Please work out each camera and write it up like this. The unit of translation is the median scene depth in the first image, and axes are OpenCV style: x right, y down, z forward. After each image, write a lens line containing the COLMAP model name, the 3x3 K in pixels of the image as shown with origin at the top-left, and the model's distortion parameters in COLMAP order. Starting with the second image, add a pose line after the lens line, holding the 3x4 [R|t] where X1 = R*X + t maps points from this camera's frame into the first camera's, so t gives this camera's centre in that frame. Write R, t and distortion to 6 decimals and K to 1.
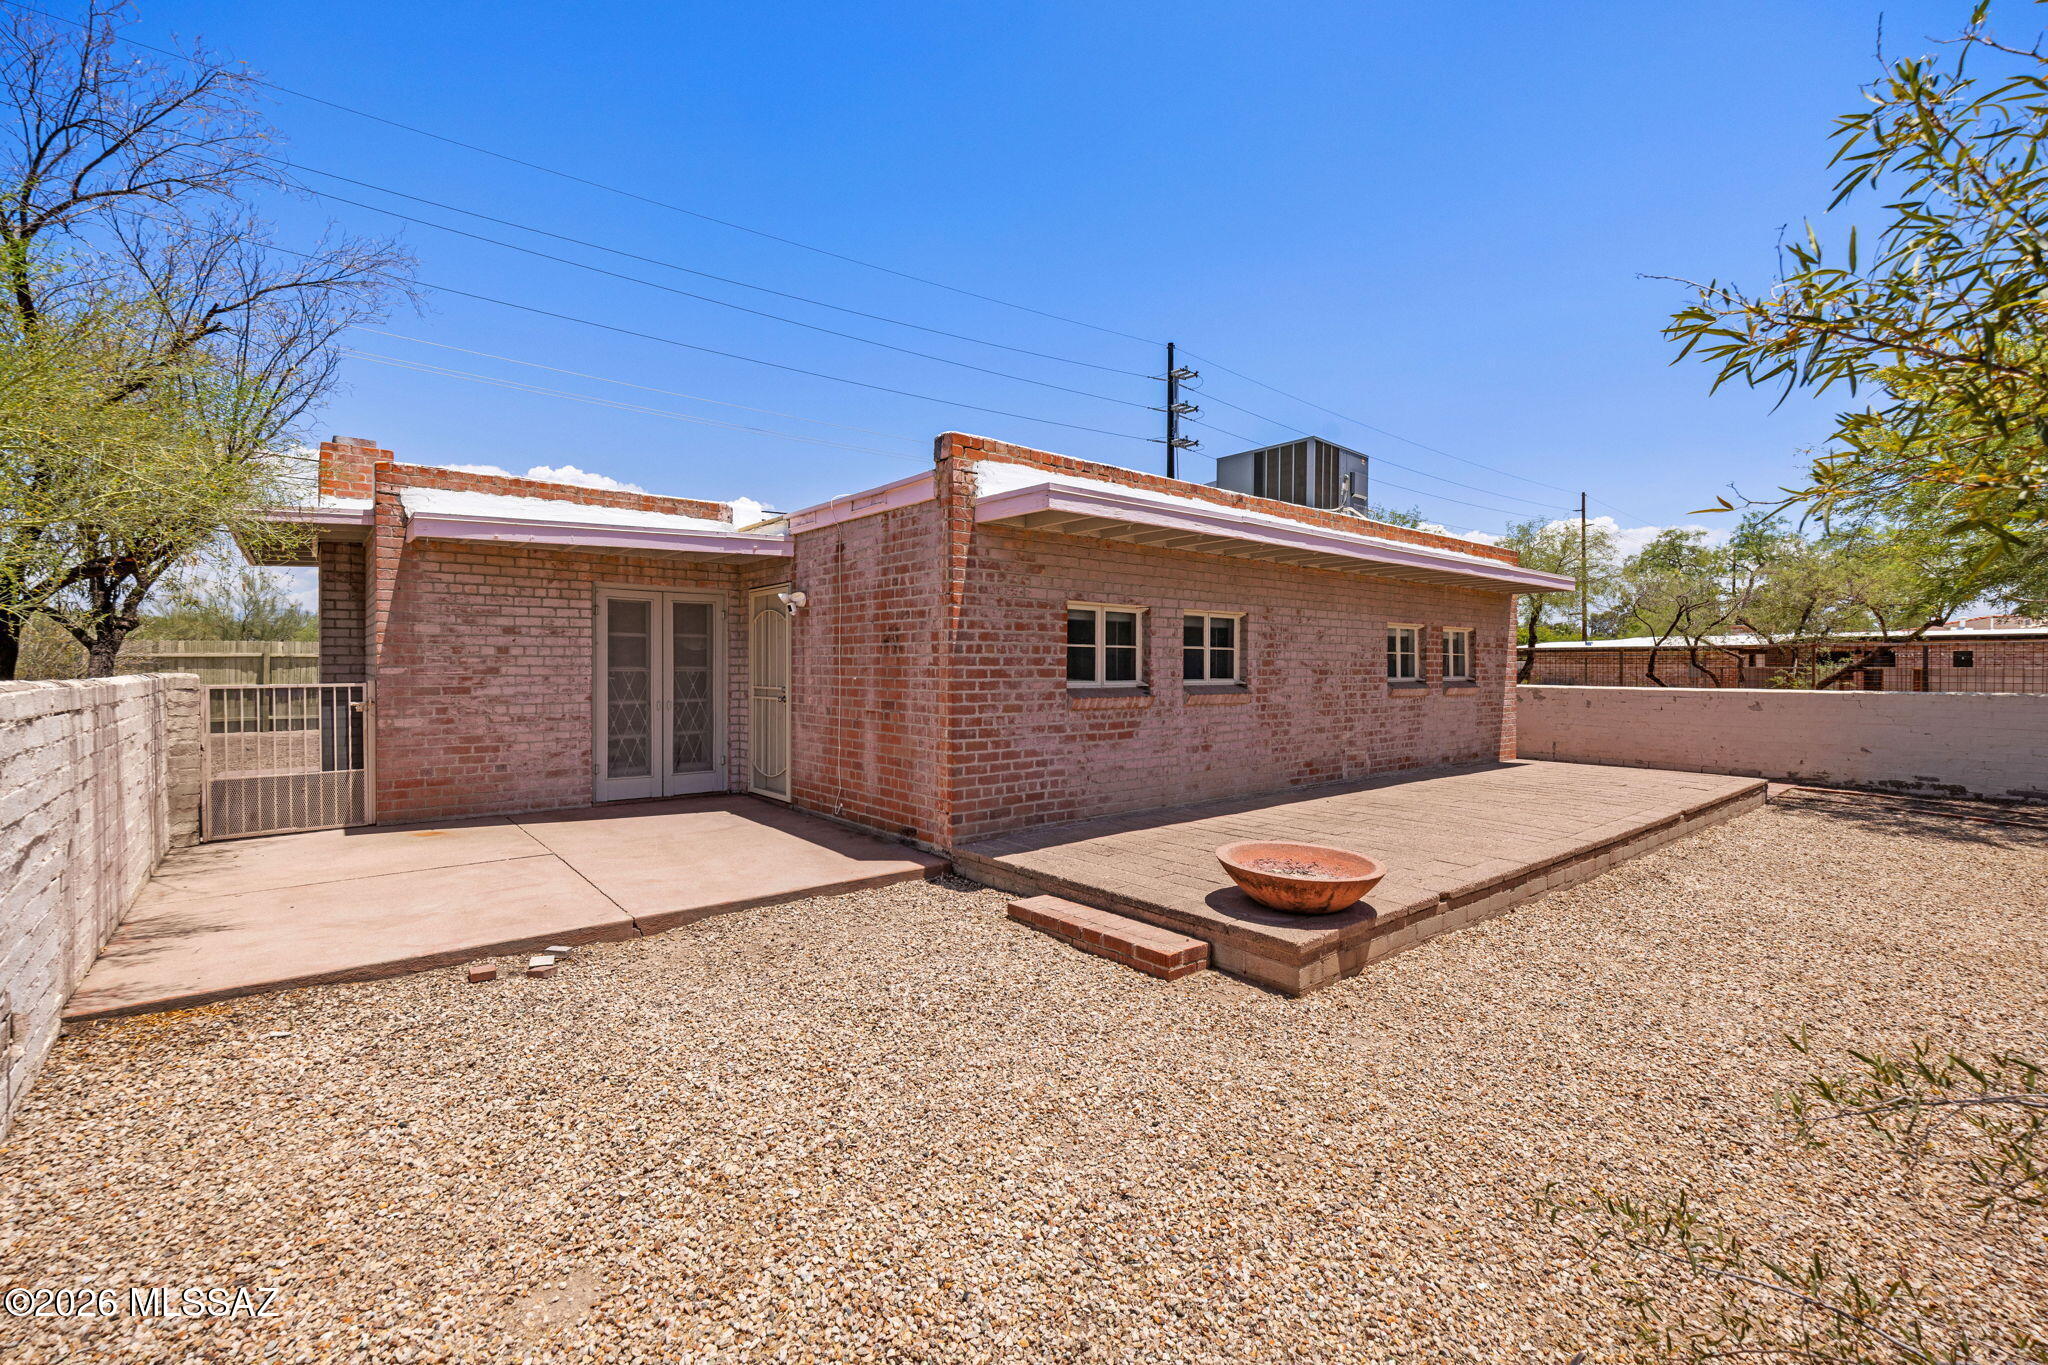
lens RADIAL K [[857.4, 0, 1005.1], [0, 857.4, 692.2], [0, 0, 1]] dist [0.001914, -0.000062]
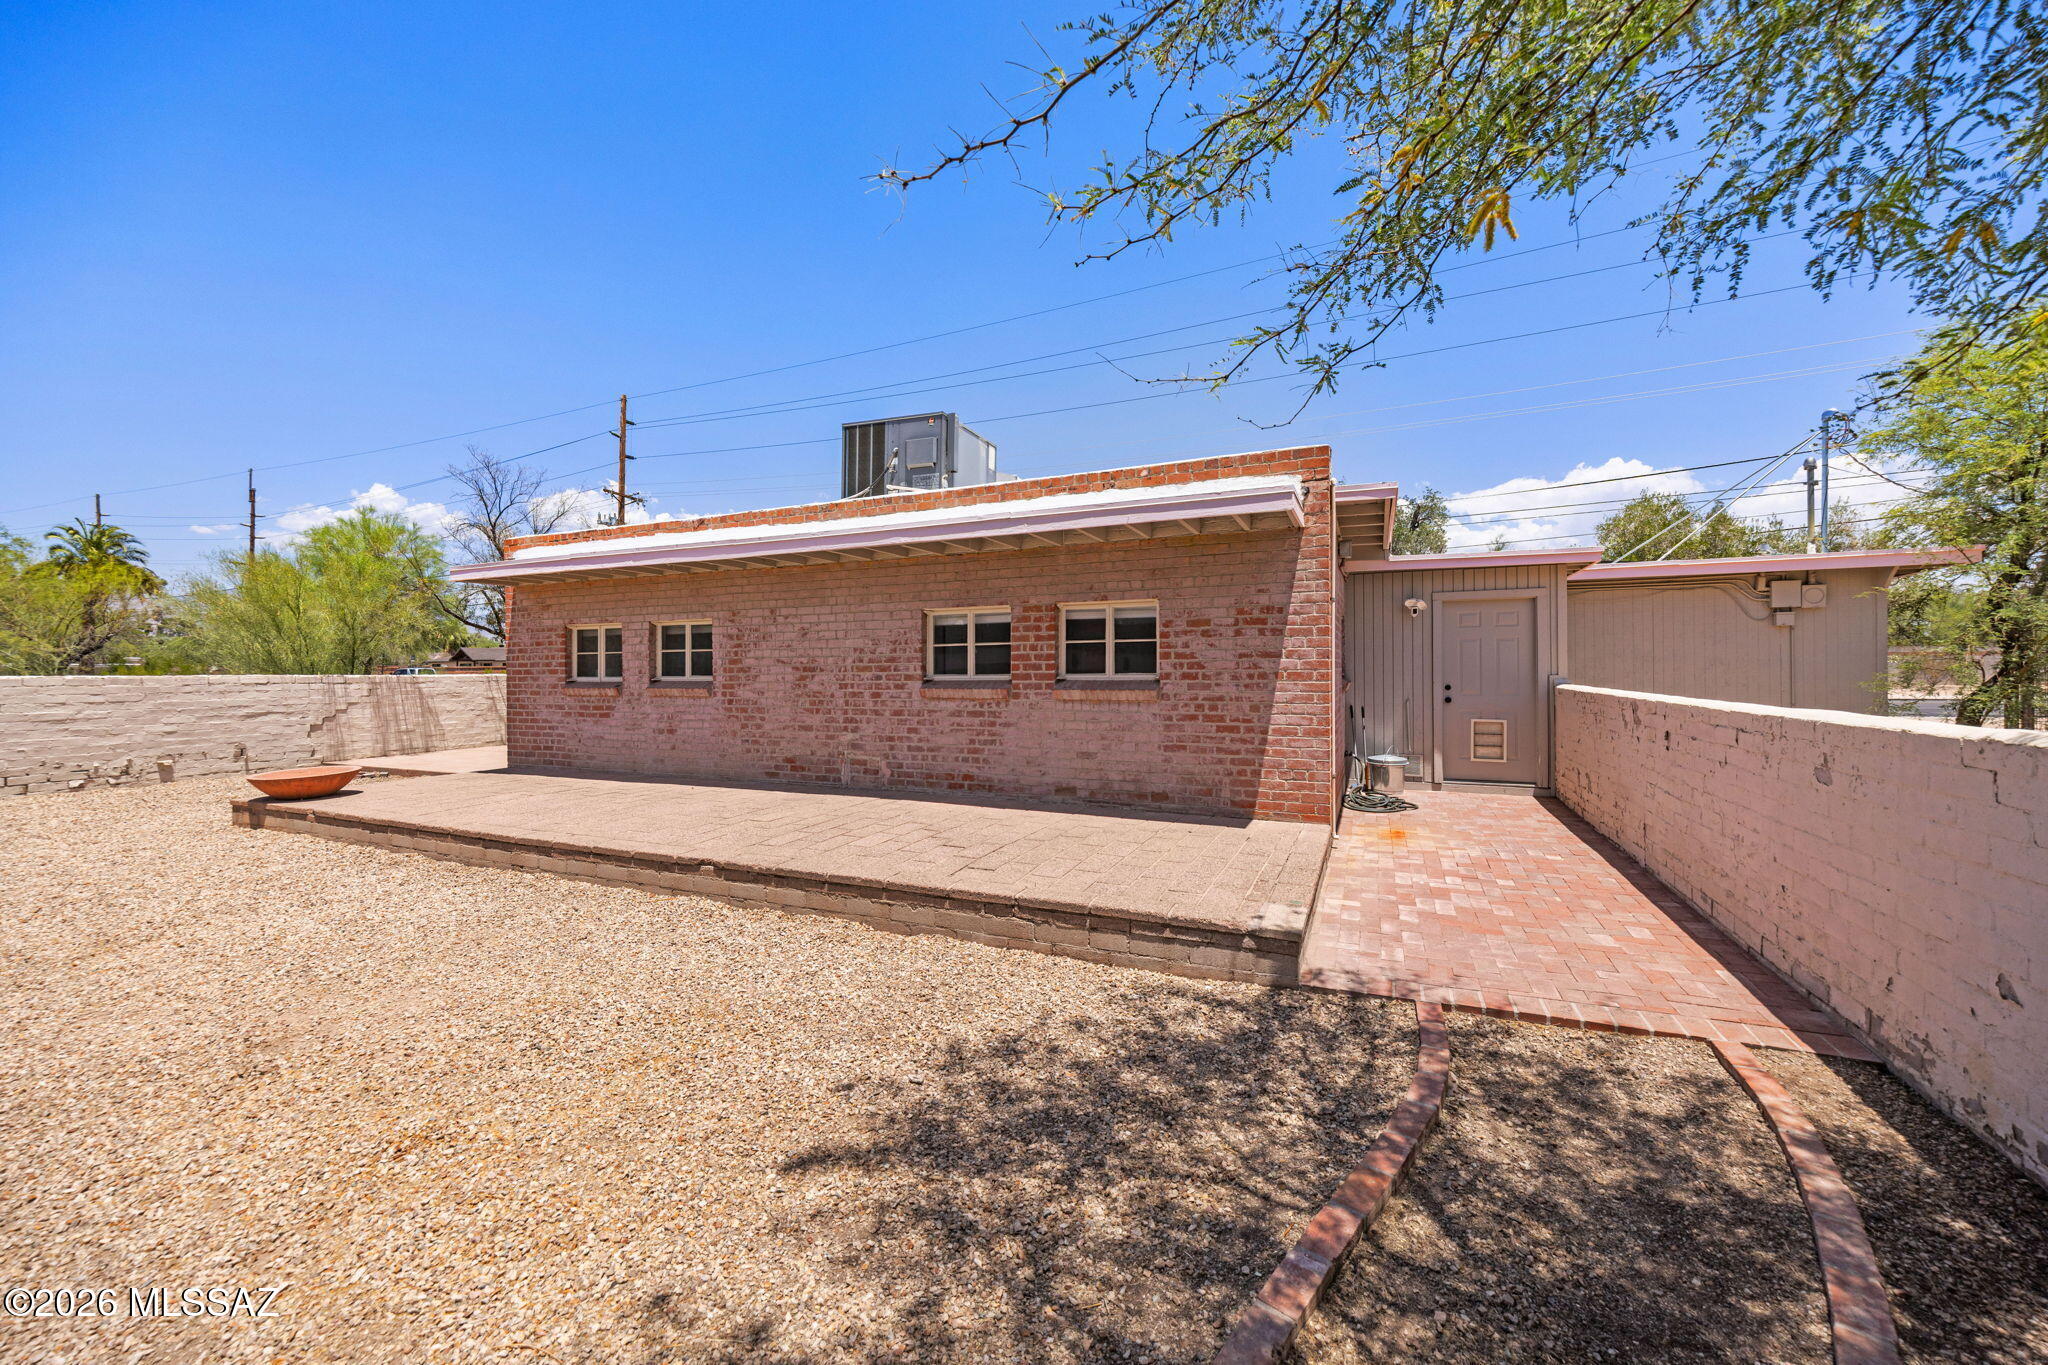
lens RADIAL K [[857.4, 0, 1015.3], [0, 857.4, 669.9], [0, 0, 1]] dist [0.001914, -0.000062]
pose [[0.441982, 0.002429, -0.897021, 1.524216], [-0.011519, 0.999929, -0.002968, -0.025381], [0.896950, 0.011645, 0.441978, 0.872959]]
